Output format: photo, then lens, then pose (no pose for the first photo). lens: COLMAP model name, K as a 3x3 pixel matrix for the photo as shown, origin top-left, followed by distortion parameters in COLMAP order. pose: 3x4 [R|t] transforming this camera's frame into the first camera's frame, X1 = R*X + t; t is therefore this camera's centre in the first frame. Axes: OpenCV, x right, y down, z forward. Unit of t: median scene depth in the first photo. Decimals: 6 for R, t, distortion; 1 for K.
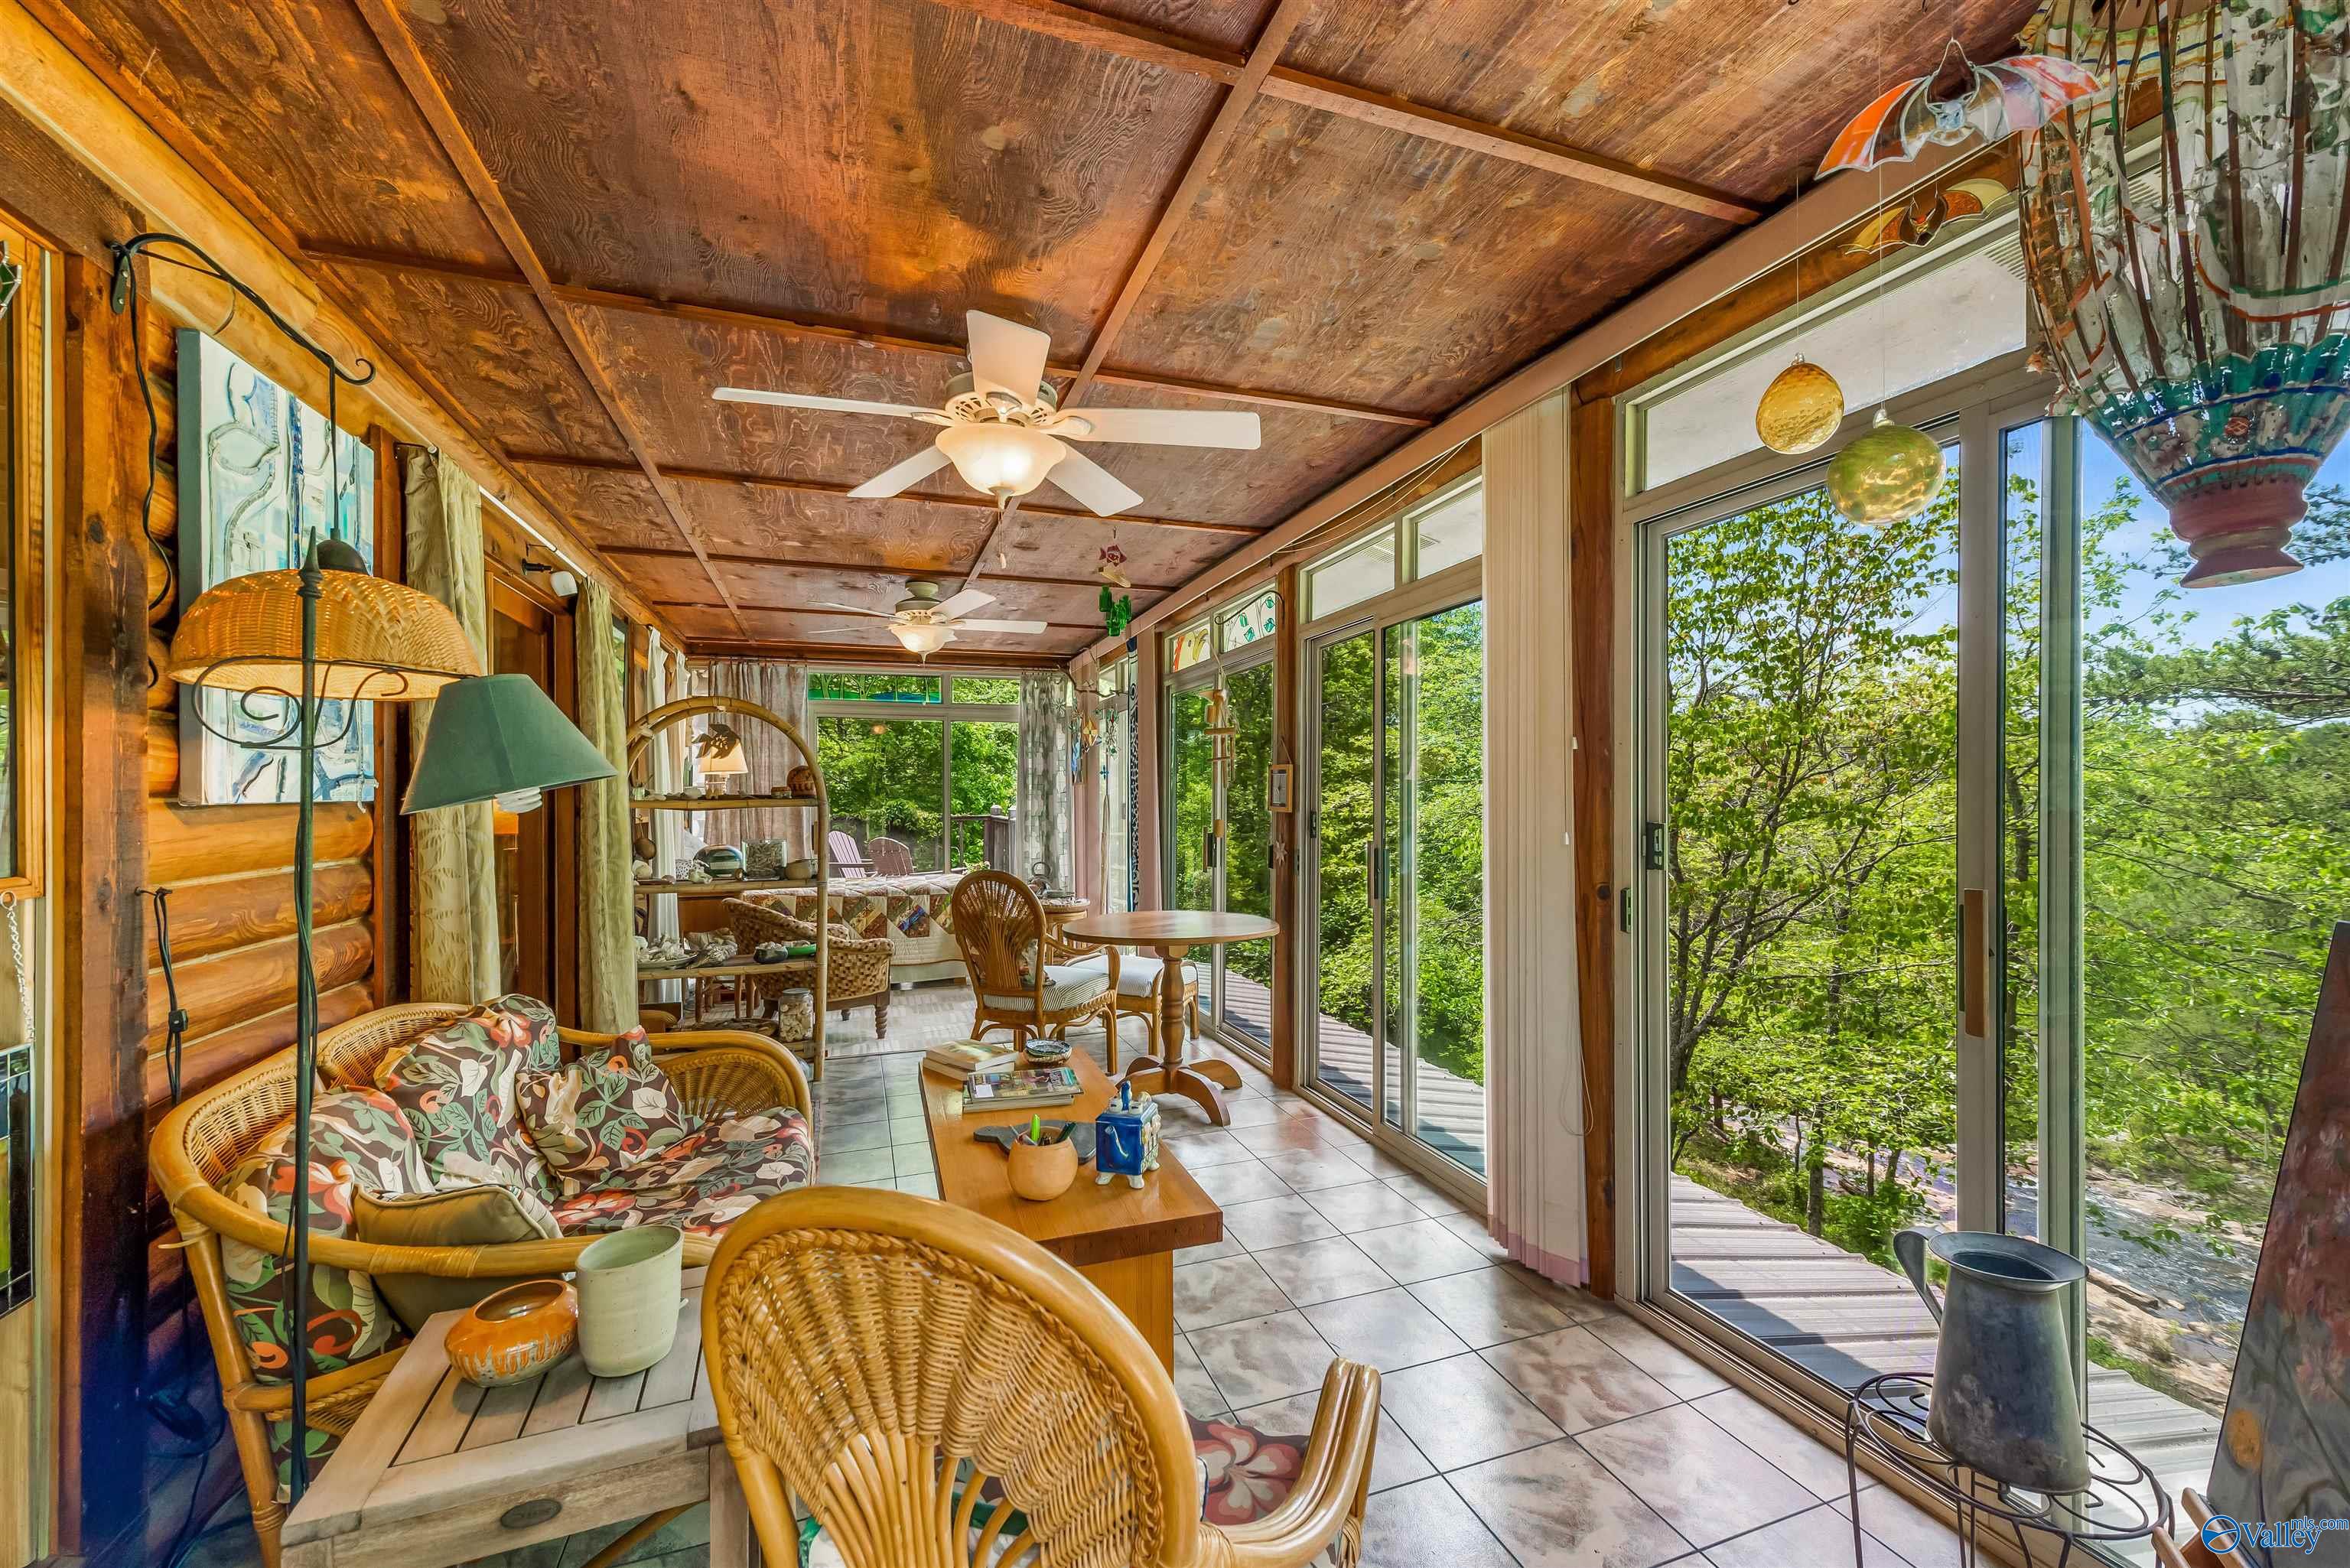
lens RADIAL K [[918.6, 0, 1195.1], [0, 918.6, 806.2], [0, 0, 1]] dist [0.002537, -0.000292]
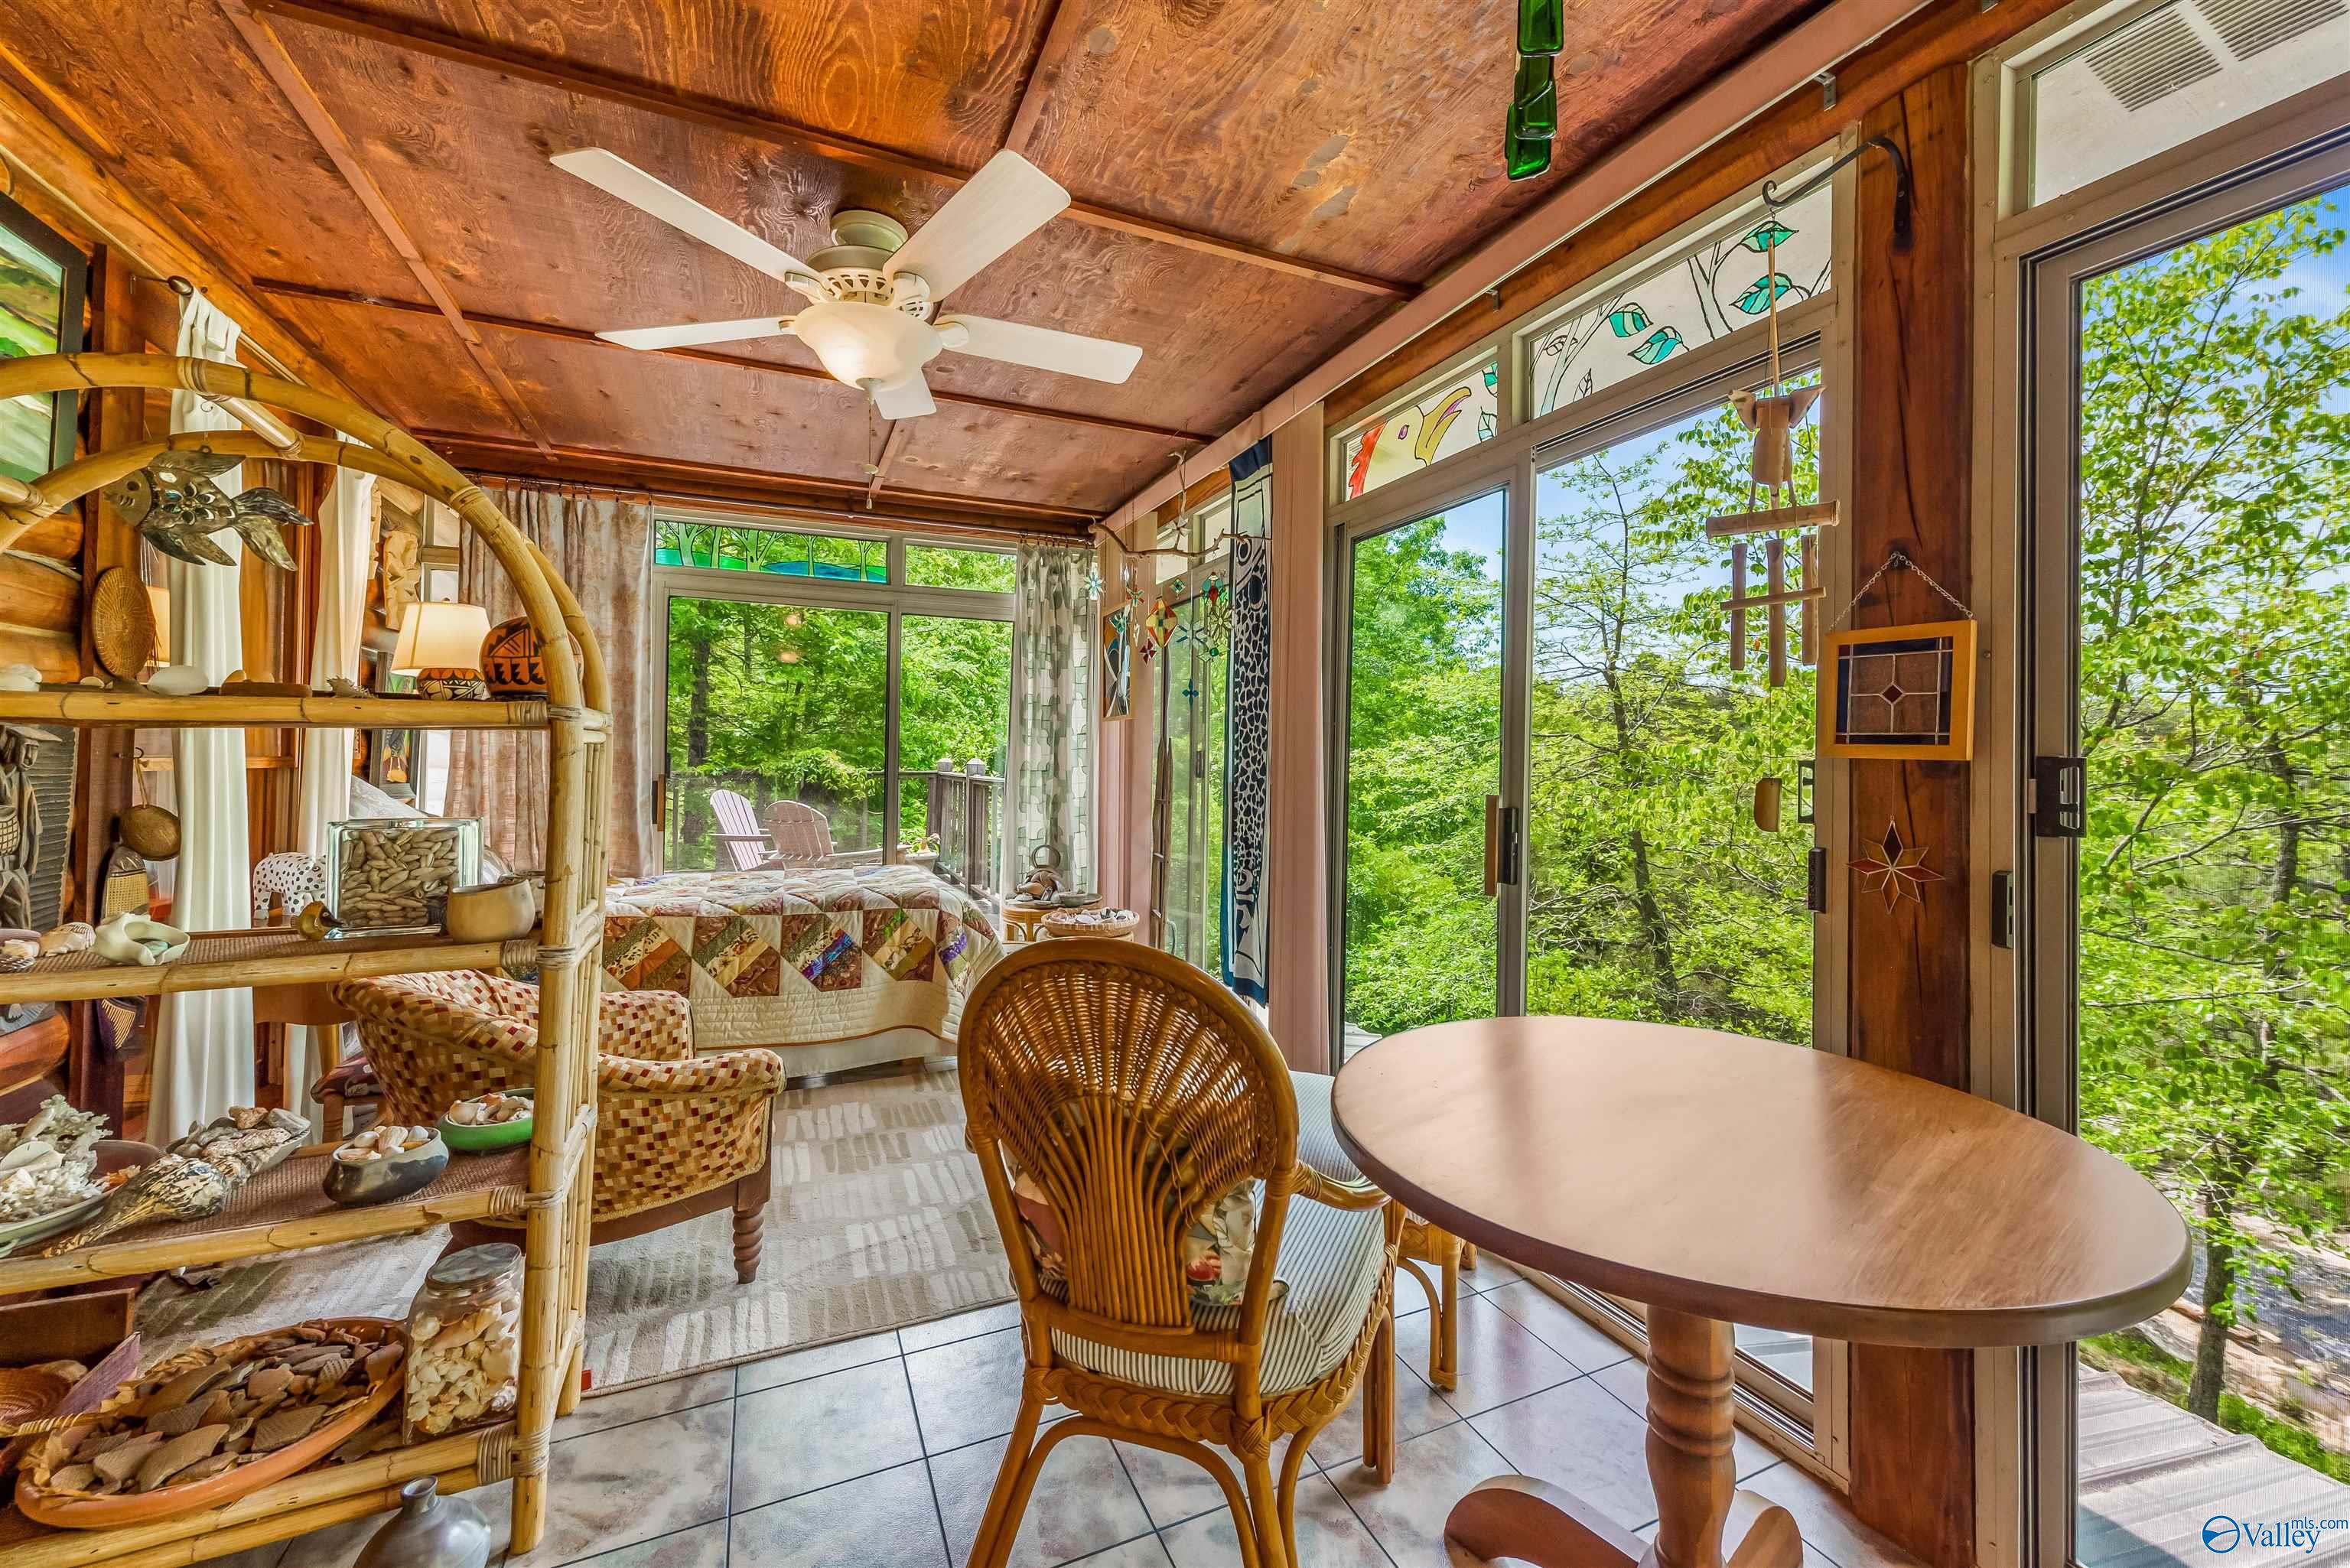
lens RADIAL K [[941.4, 0, 1211.5], [0, 941.4, 745.4], [0, 0, 1]] dist [0.002058, -0.000129]
pose [[0.996368, 0.016352, 0.083562, -0.130009], [-0.014341, 0.999595, -0.024598, 0.008961], [-0.083930, 0.023311, 0.996199, 0.419630]]
